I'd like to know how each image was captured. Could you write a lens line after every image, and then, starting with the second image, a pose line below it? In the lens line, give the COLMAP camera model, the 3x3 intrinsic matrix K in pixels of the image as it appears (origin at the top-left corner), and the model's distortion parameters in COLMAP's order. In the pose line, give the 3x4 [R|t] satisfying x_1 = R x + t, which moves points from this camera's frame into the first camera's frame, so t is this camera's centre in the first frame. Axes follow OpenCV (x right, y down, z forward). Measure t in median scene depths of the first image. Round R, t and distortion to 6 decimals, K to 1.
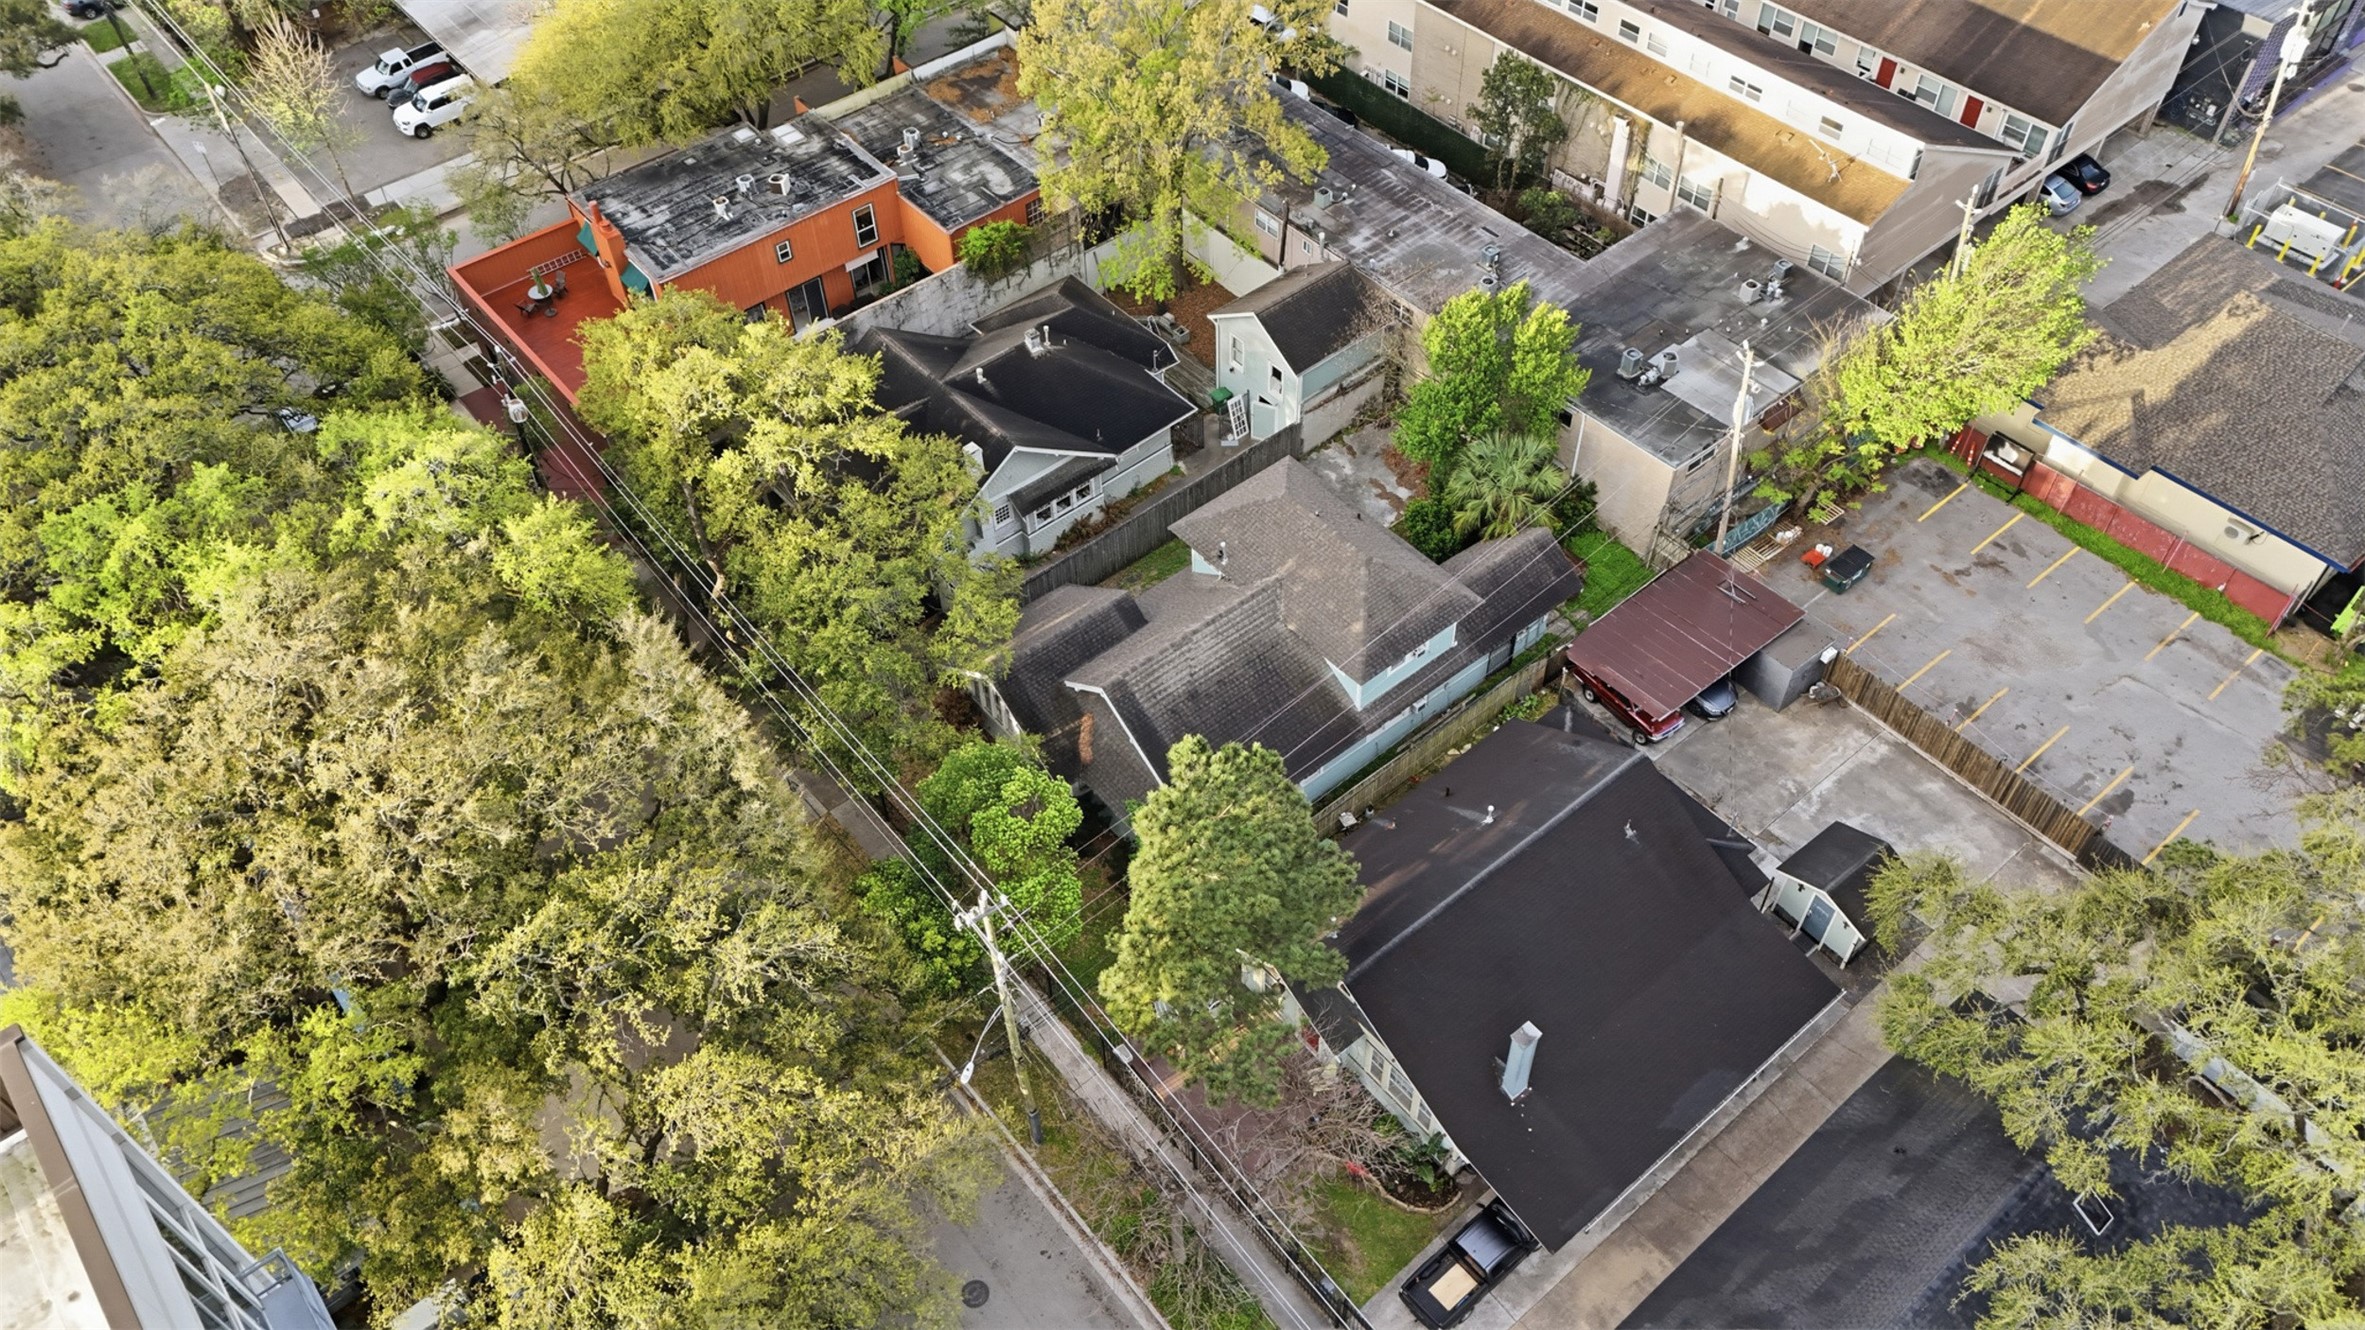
lens RADIAL K [[1727.3, 0, 1182.5], [0, 1727.3, 665.0], [0, 0, 1]] dist [0.069923, 0.000196]
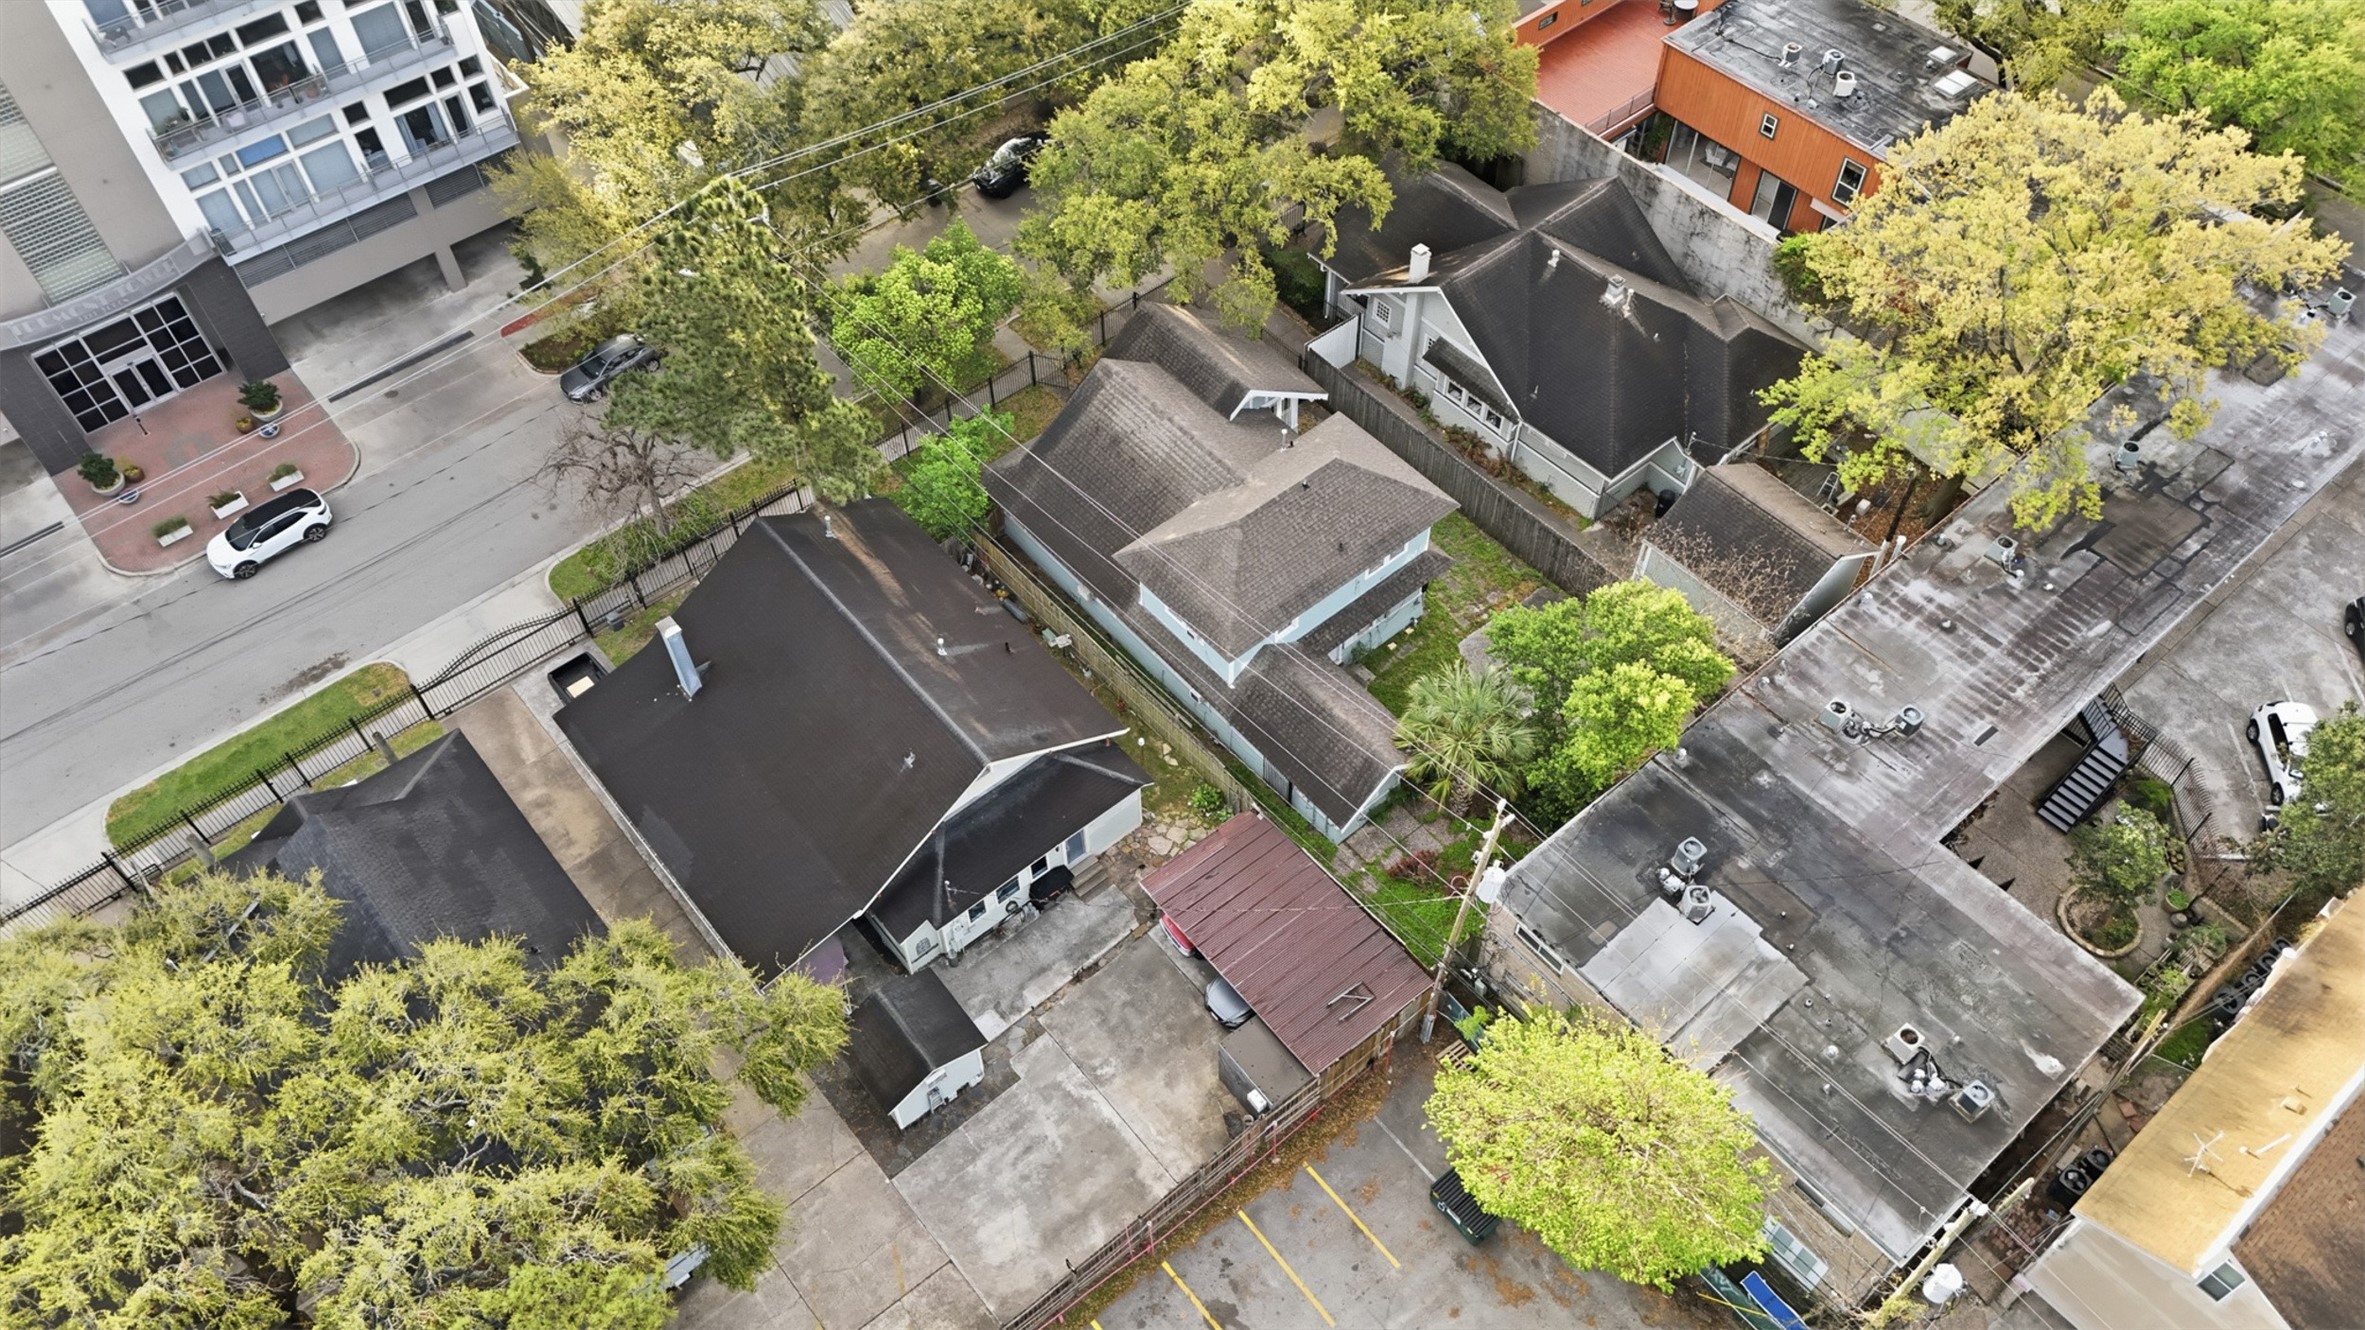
lens RADIAL K [[1758.6, 0, 1182.5], [0, 1758.6, 665.0], [0, 0, 1]] dist [0.046871, 0.000400]
pose [[0.004182, 0.800753, -0.598981, 0.613258], [-0.739365, 0.405771, 0.537297, -0.430418], [0.673291, 0.440619, 0.593746, 0.382401]]
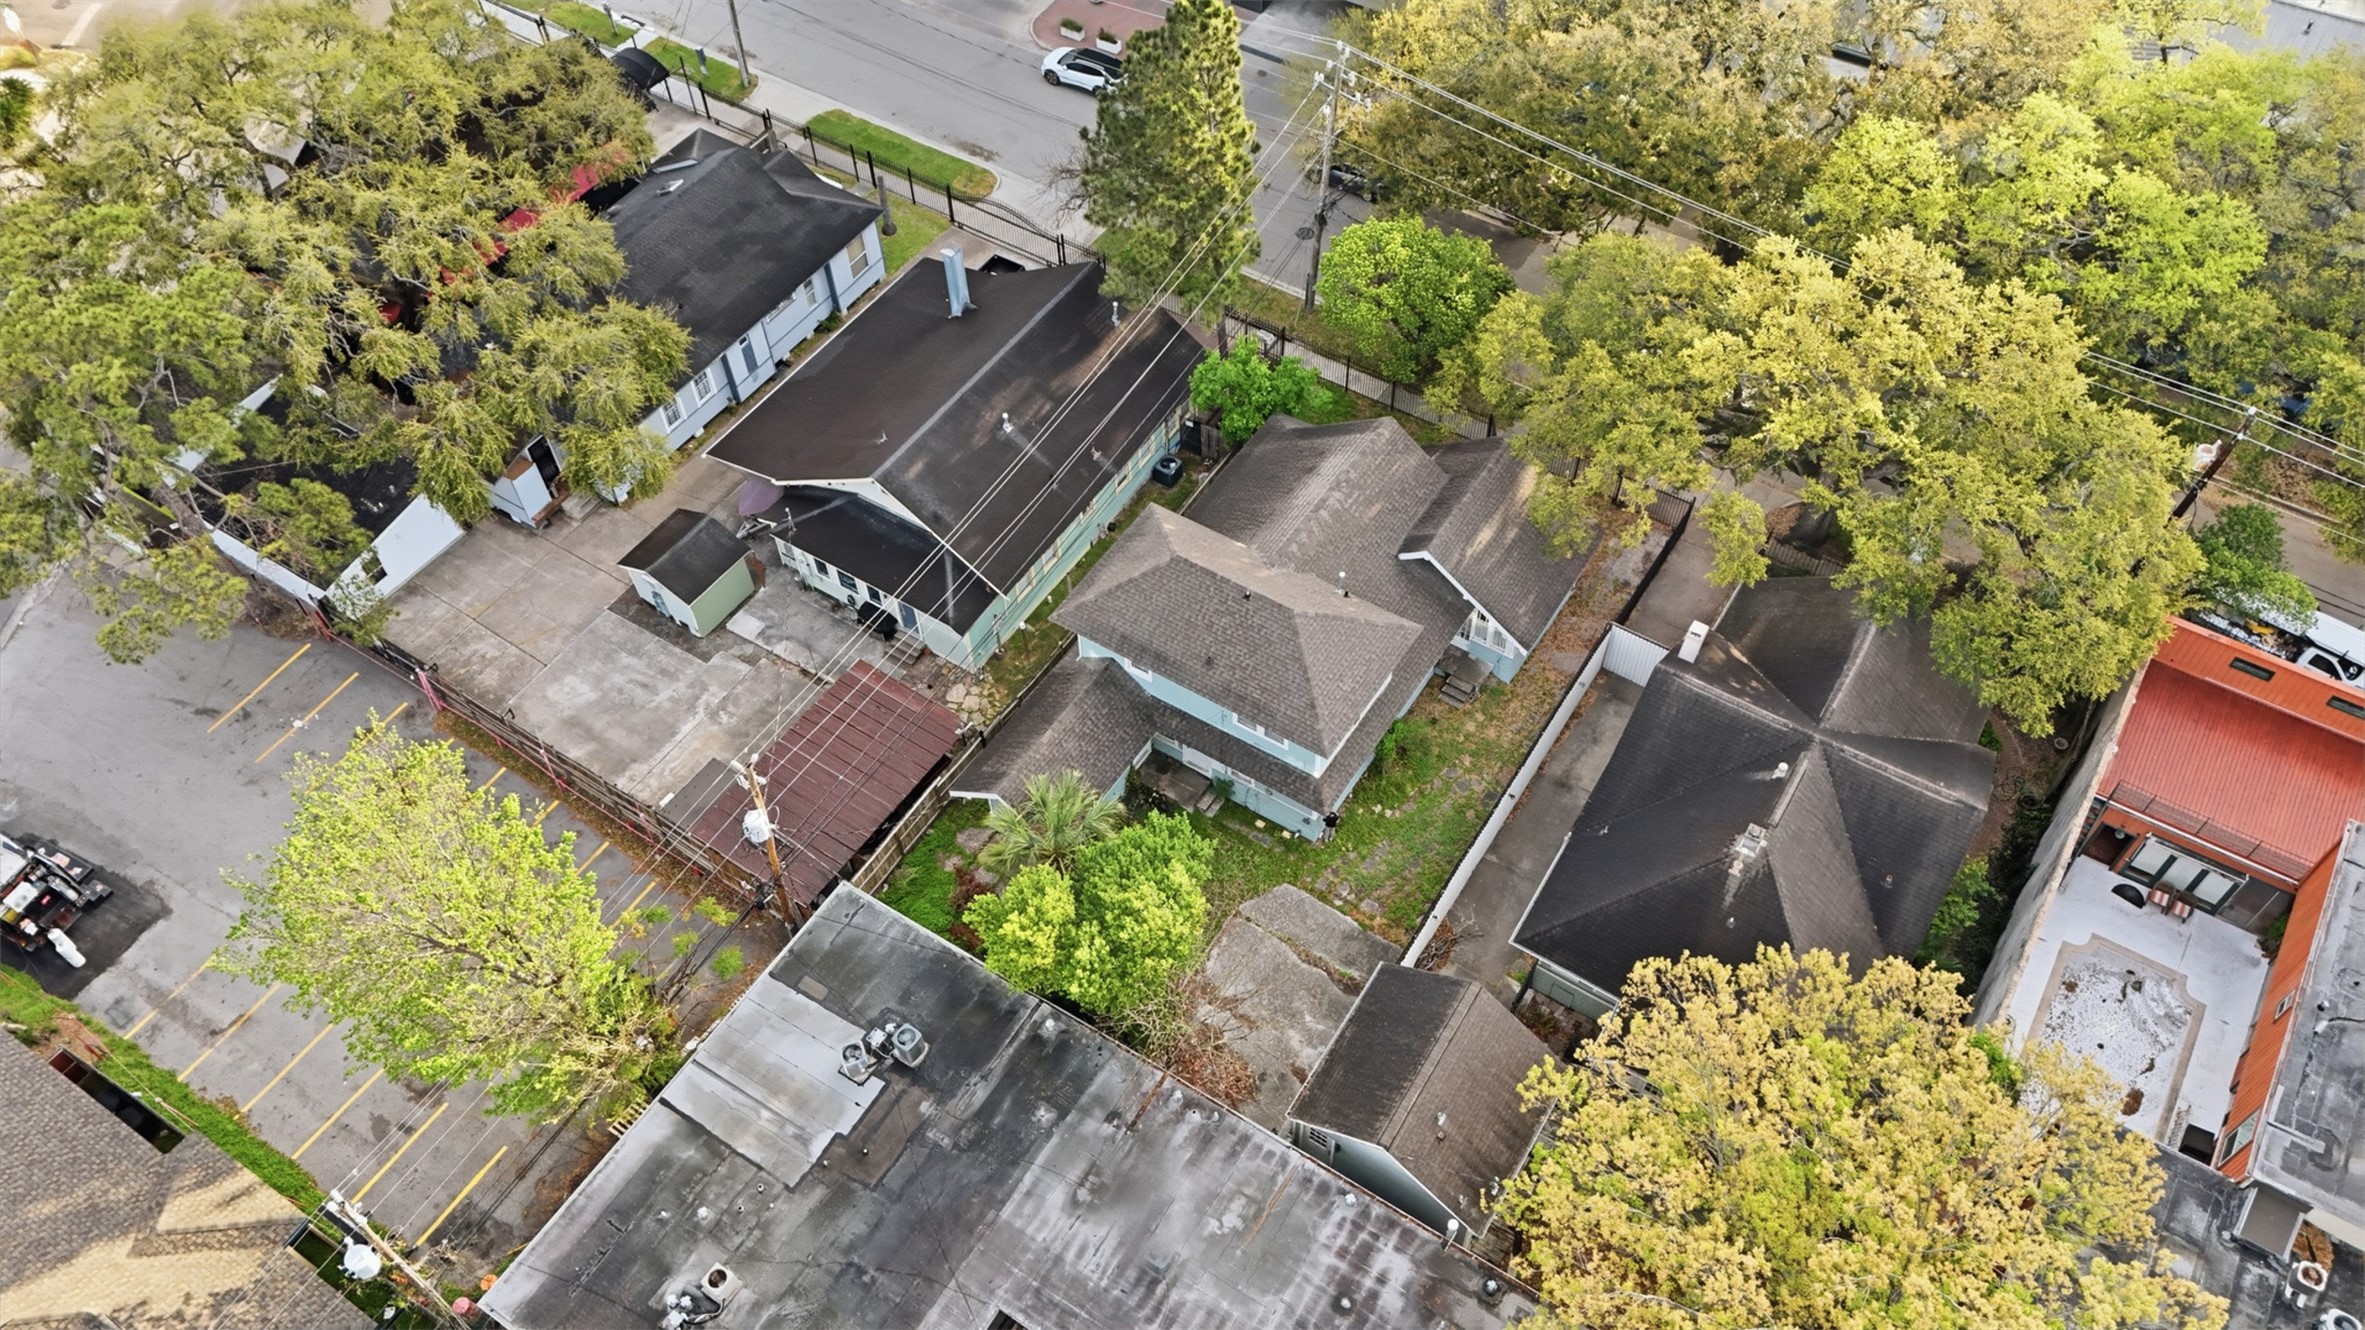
lens RADIAL K [[1758.6, 0, 1182.5], [0, 1758.6, 665.0], [0, 0, 1]] dist [0.046871, 0.000400]
pose [[-0.953792, 0.261208, -0.148494, 0.214628], [-0.195767, -0.165325, 0.966614, -0.802938], [0.227937, 0.951020, 0.208821, 0.724278]]
